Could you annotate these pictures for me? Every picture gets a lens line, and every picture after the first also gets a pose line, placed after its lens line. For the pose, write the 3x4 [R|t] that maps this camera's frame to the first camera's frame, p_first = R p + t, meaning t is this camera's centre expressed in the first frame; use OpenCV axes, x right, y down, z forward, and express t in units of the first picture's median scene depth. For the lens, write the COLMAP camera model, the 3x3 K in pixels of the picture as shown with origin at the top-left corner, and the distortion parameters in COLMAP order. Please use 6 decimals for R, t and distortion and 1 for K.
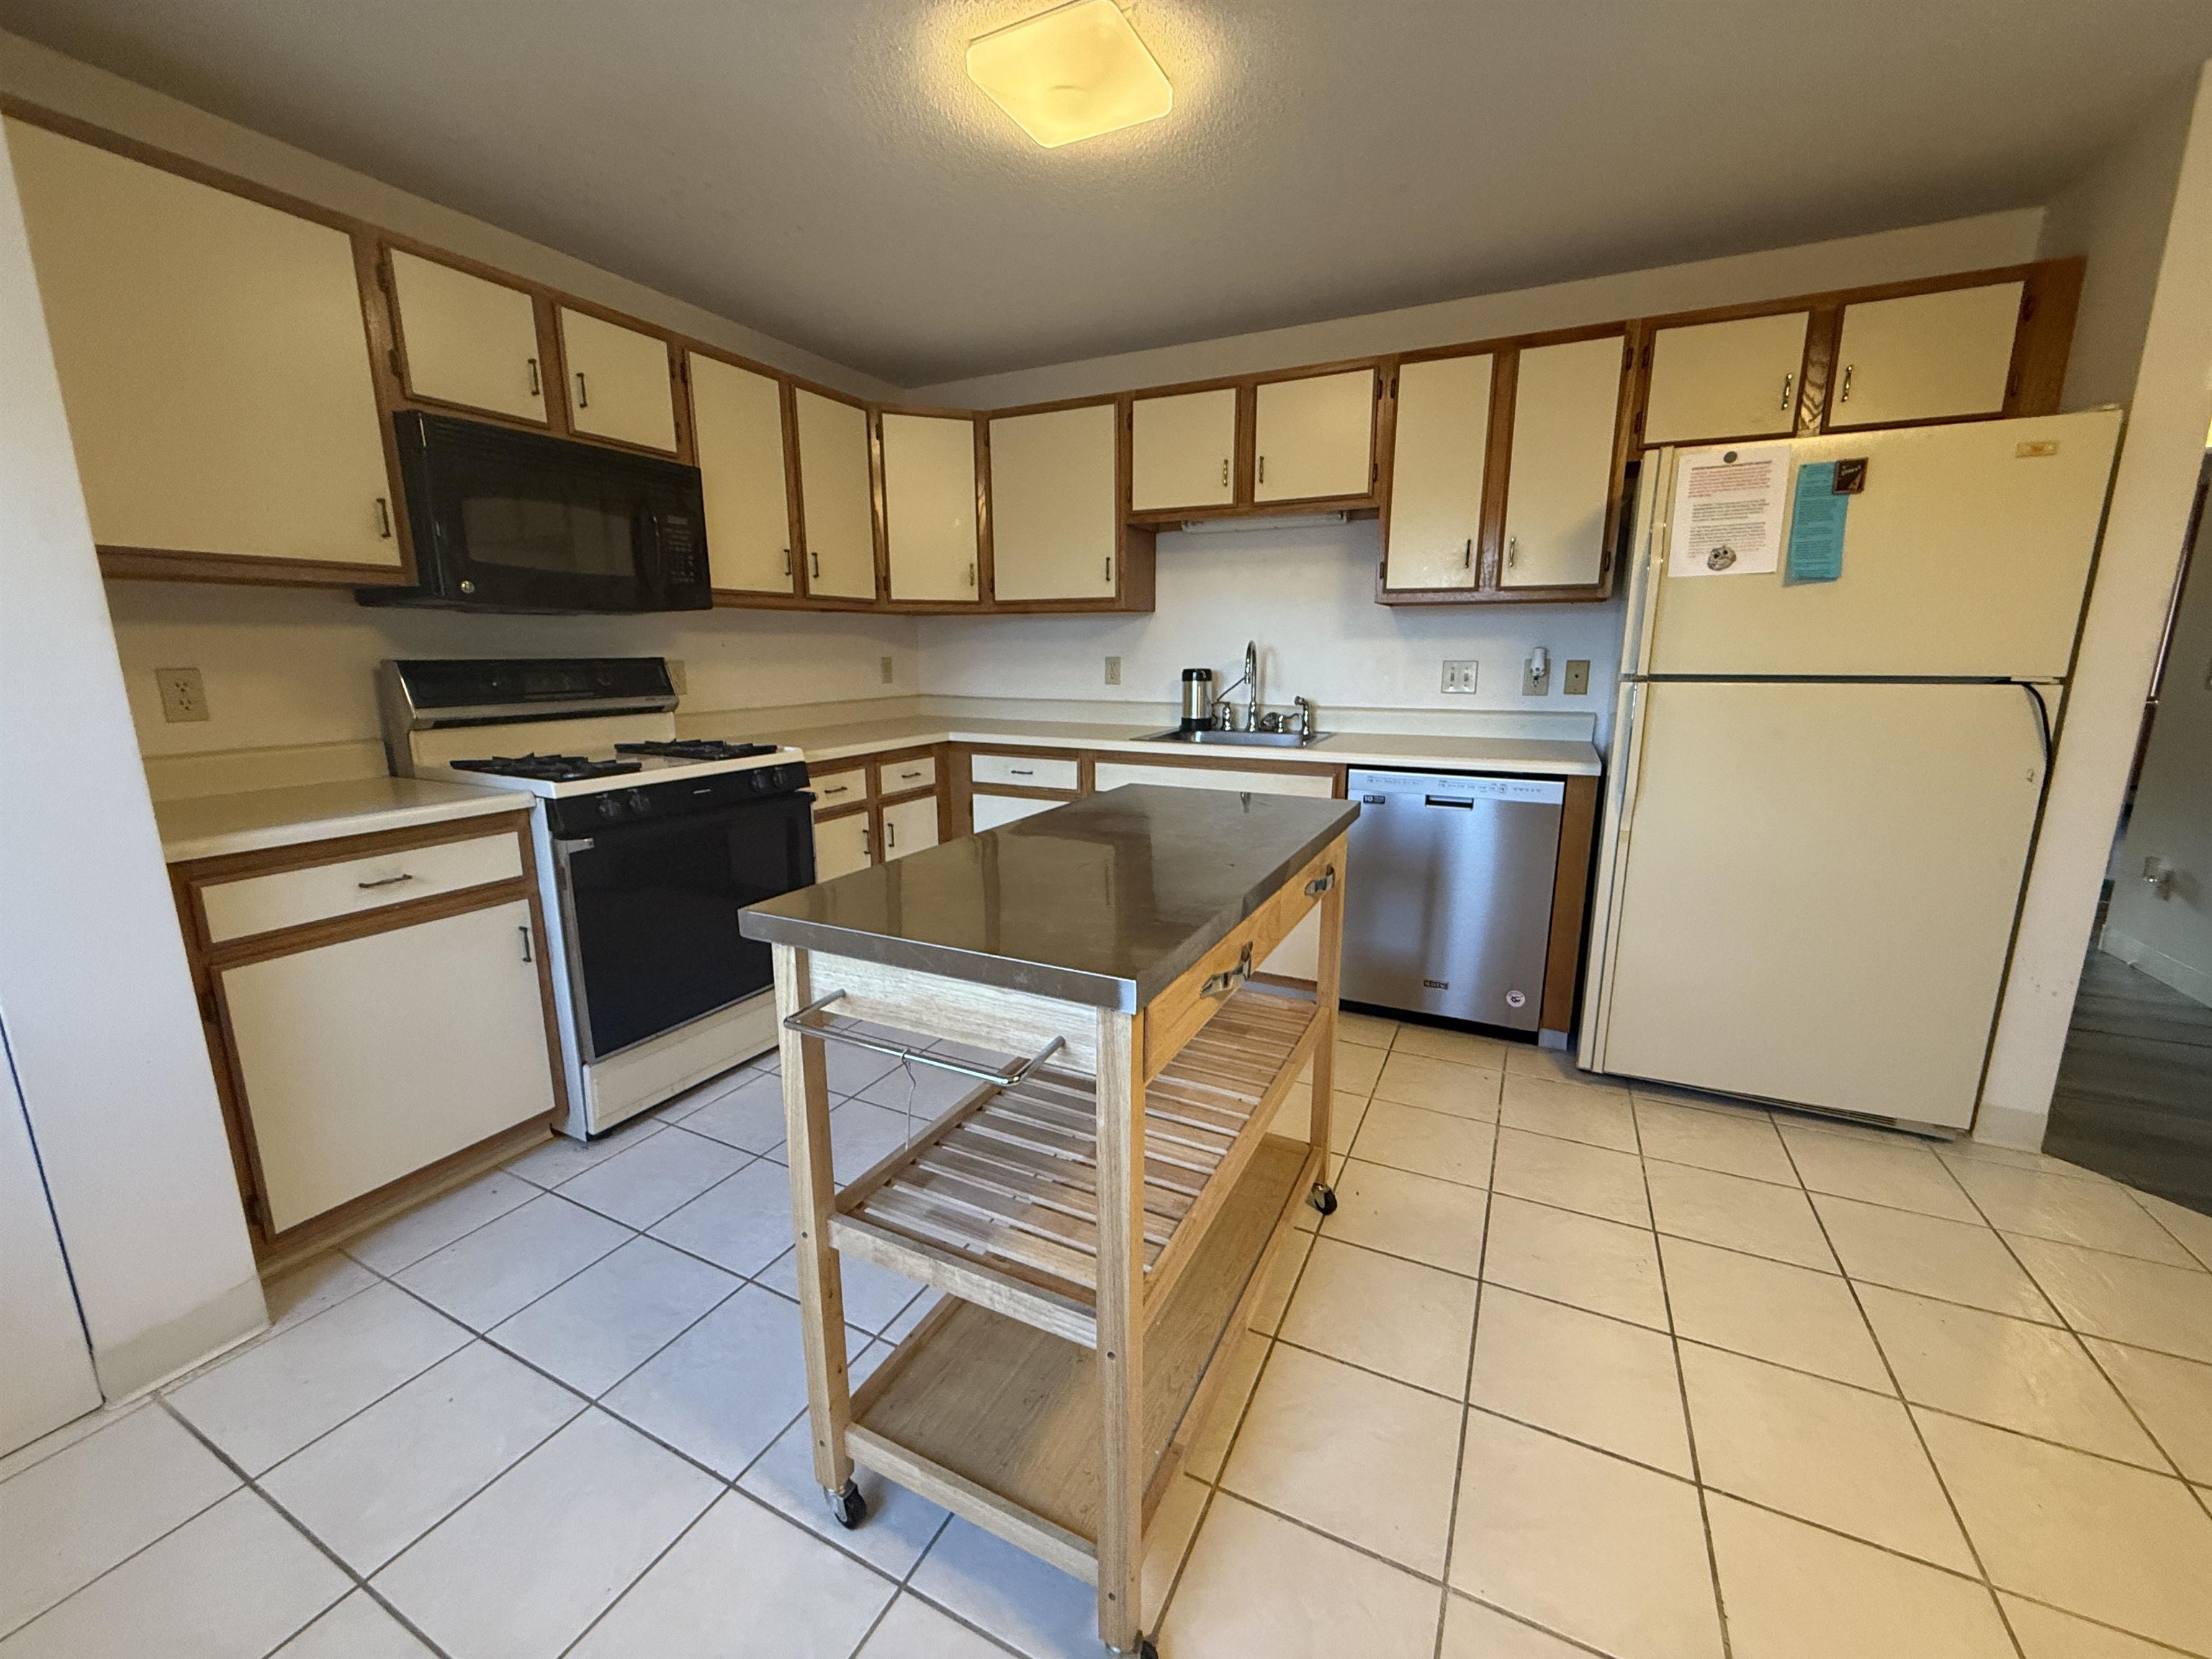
lens RADIAL K [[878.8, 0, 1106.0], [0, 878.8, 829.5], [0, 0, 1]] dist [0.000642, -0.000900]
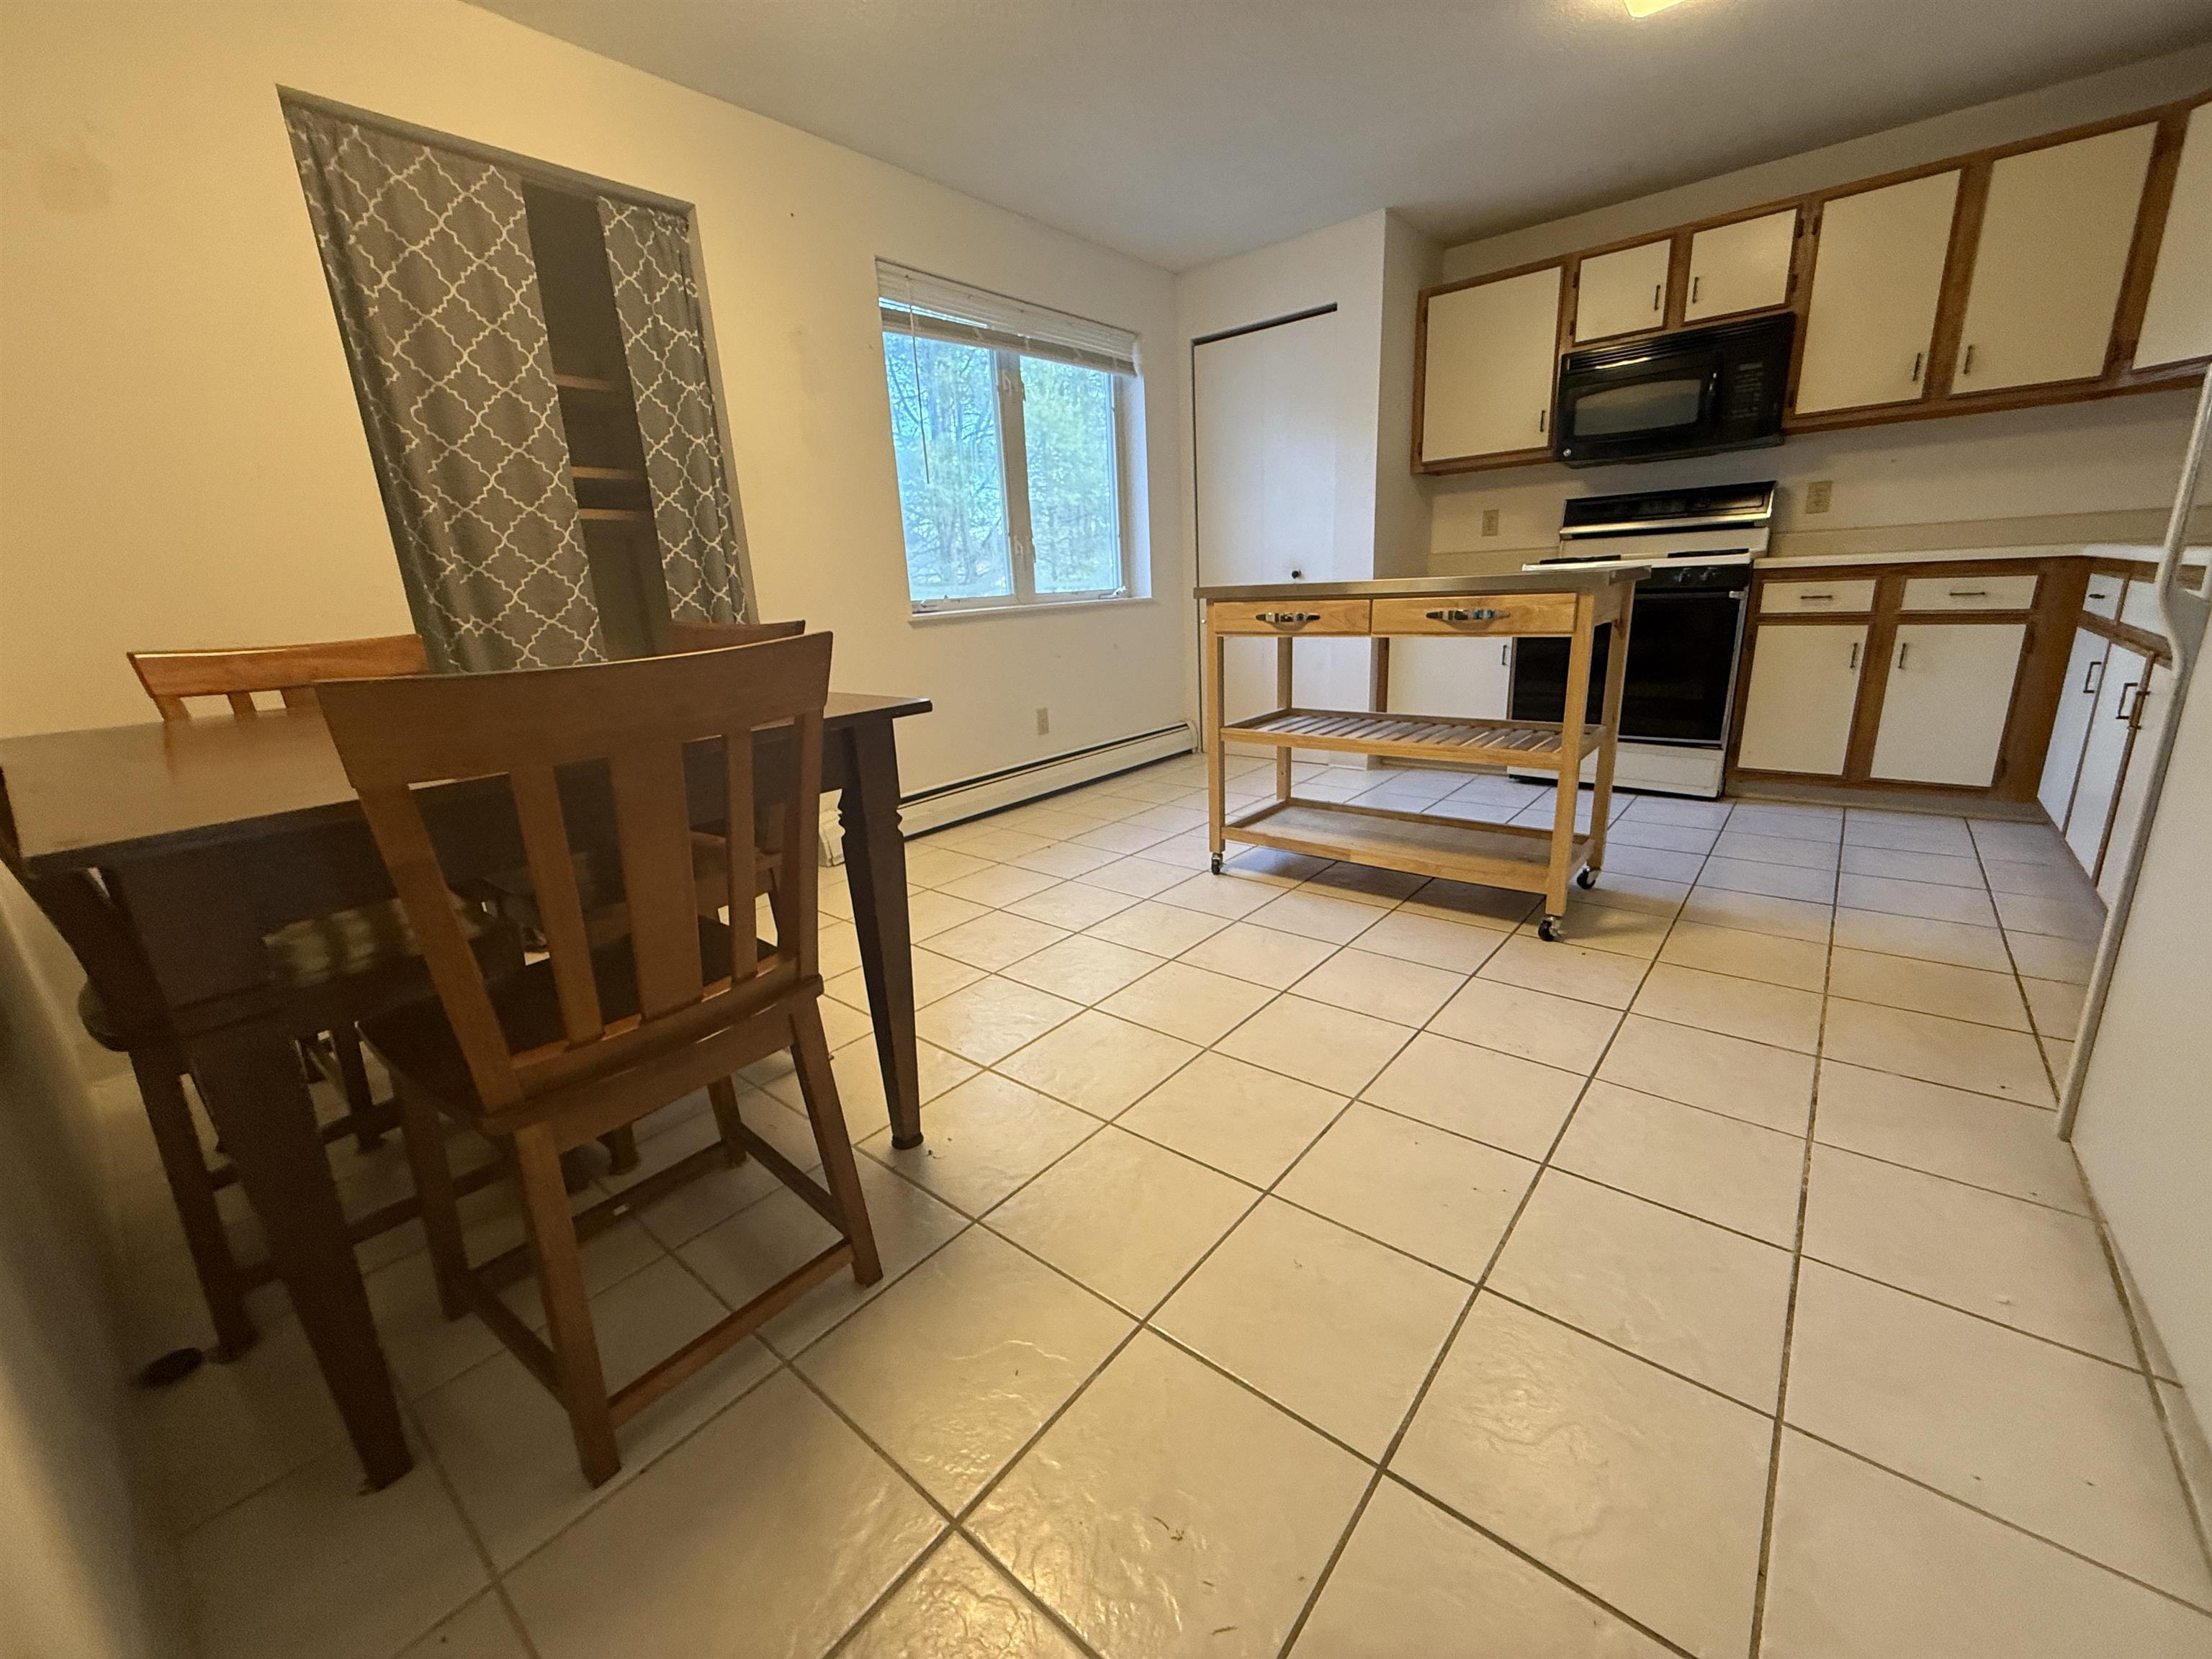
lens RADIAL K [[879.1, 0, 1103.3], [0, 879.1, 828.0], [0, 0, 1]] dist [0.000761, -0.000066]
pose [[-0.227009, 0.273785, -0.934617, 1.311033], [-0.150122, 0.938364, 0.311346, 0.021500], [0.962253, 0.210985, -0.171916, 0.555268]]
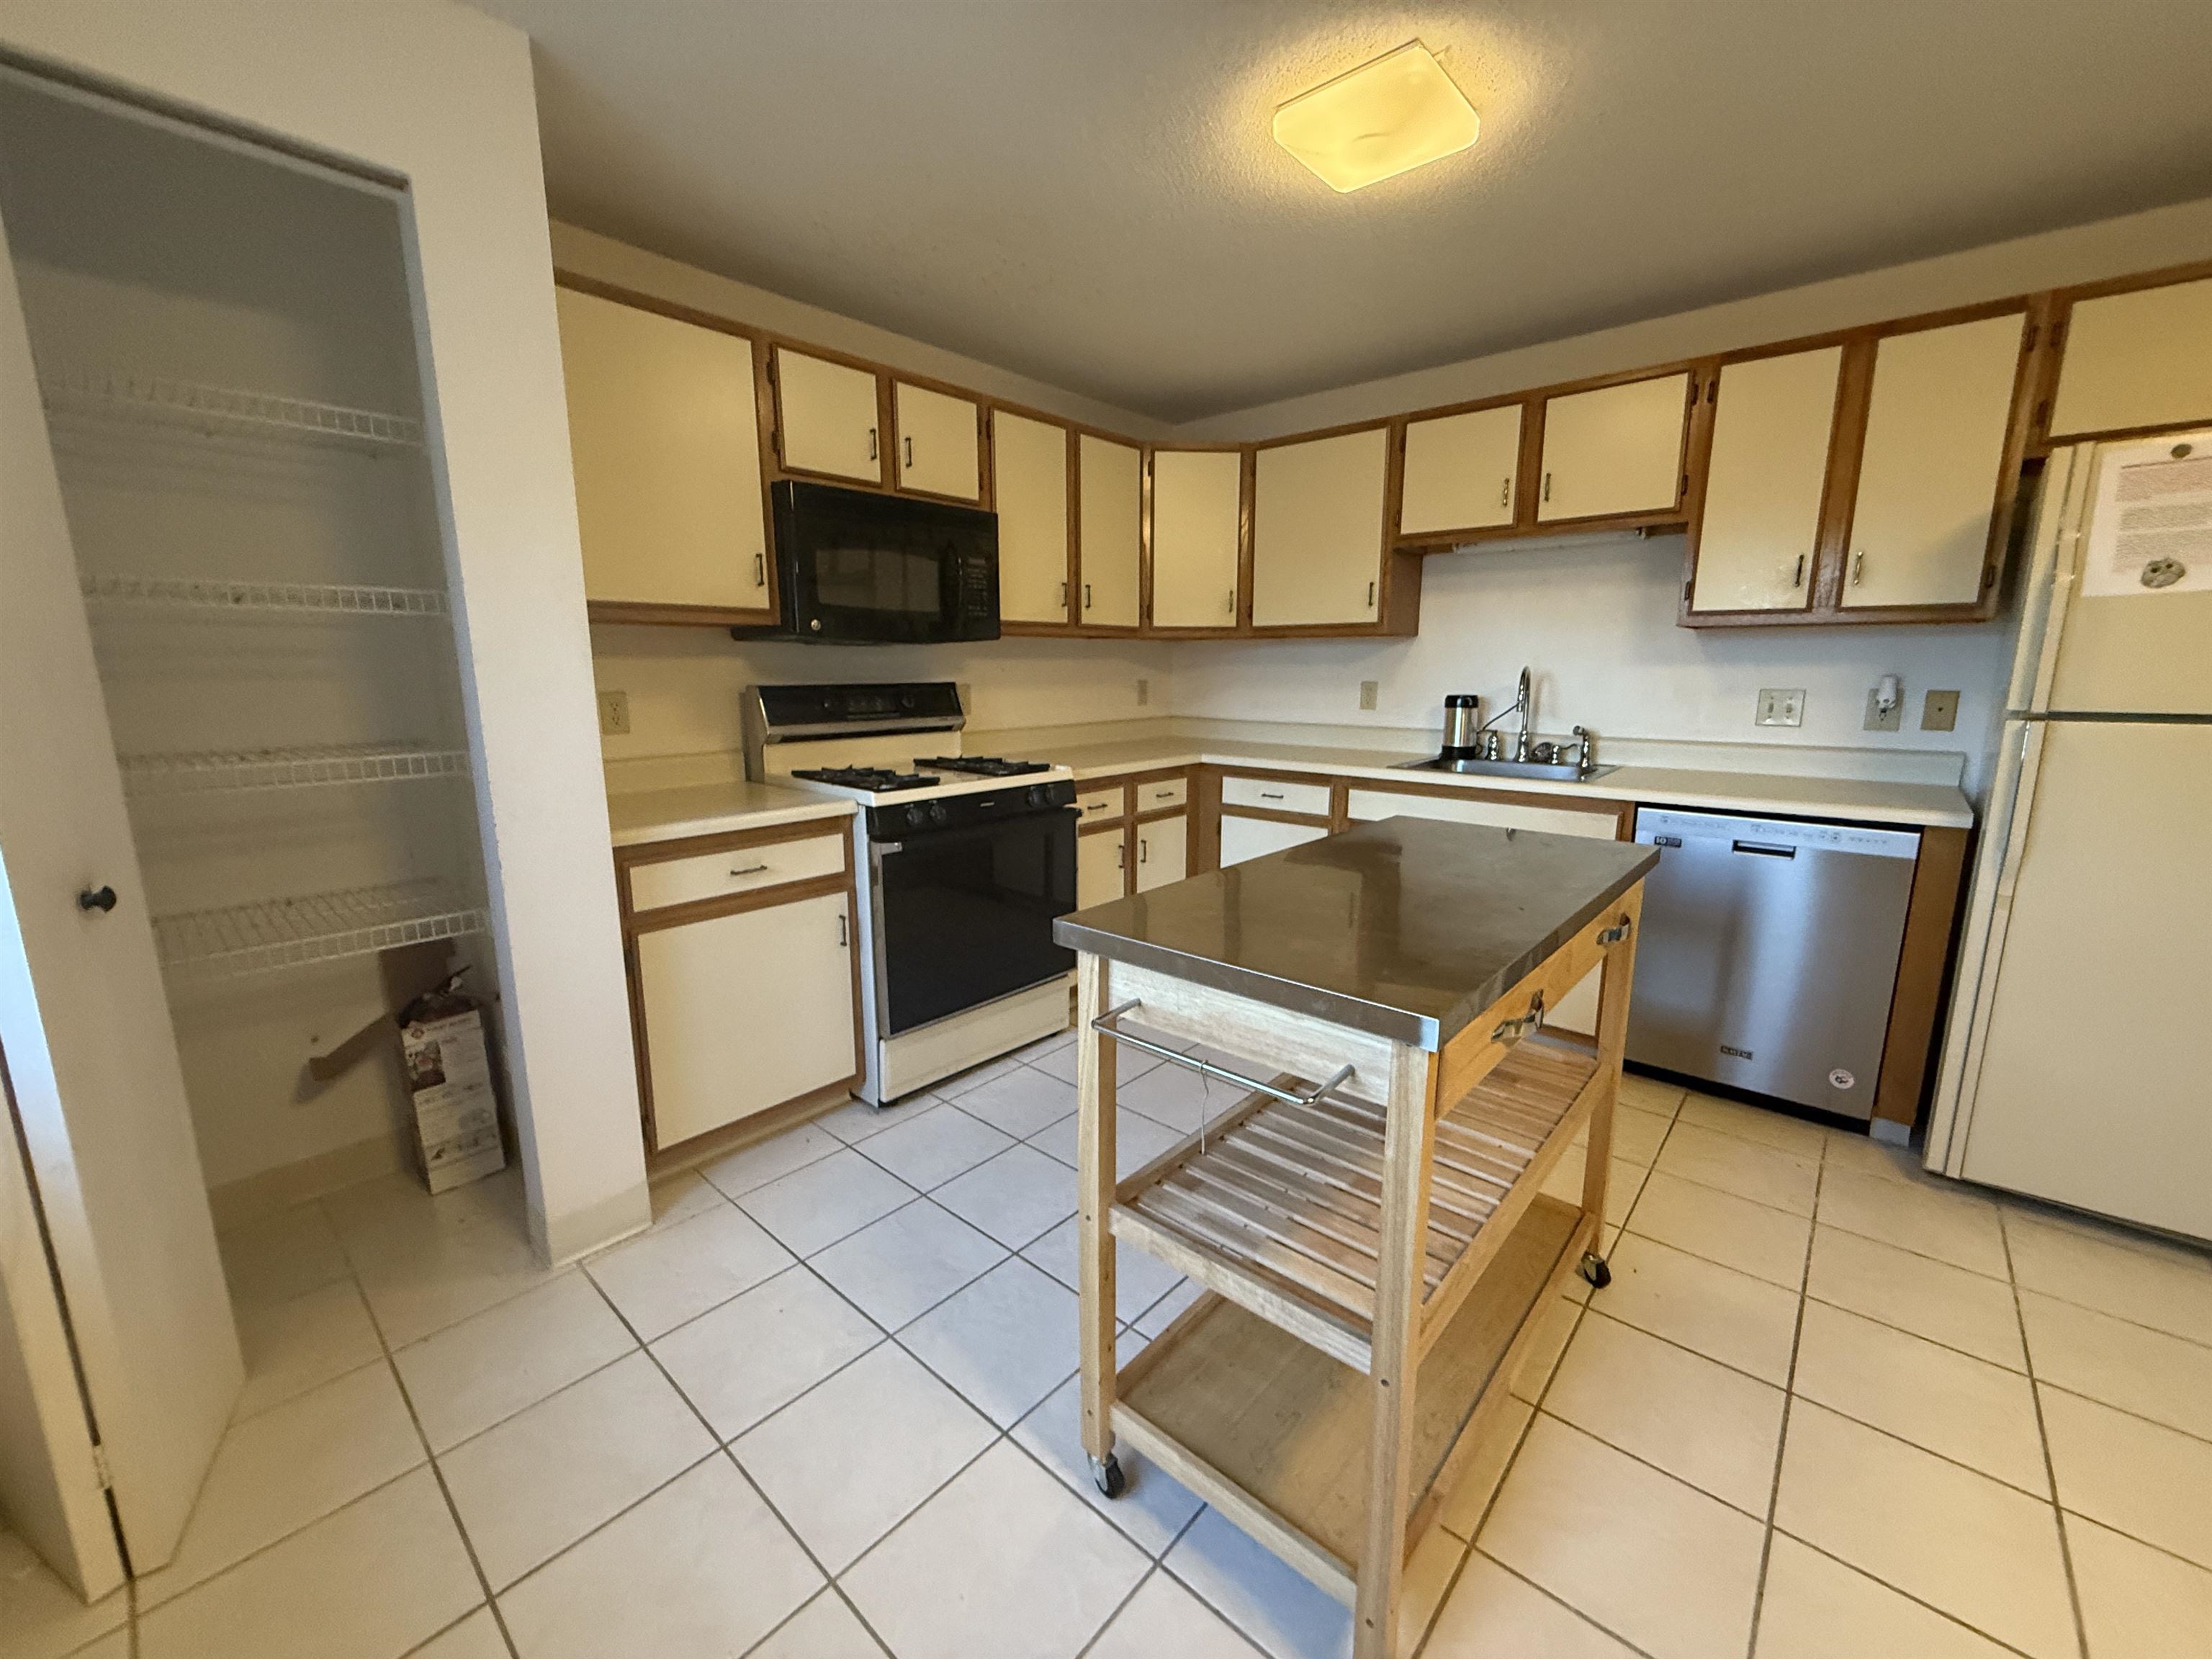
lens RADIAL K [[878.8, 0, 1106.0], [0, 878.8, 829.5], [0, 0, 1]] dist [0.000642, -0.000900]
pose [[0.966012, 0.047469, -0.254101, -0.033938], [-0.052208, 0.998565, -0.011934, -0.006870], [0.253170, 0.024795, 0.967104, -0.038021]]
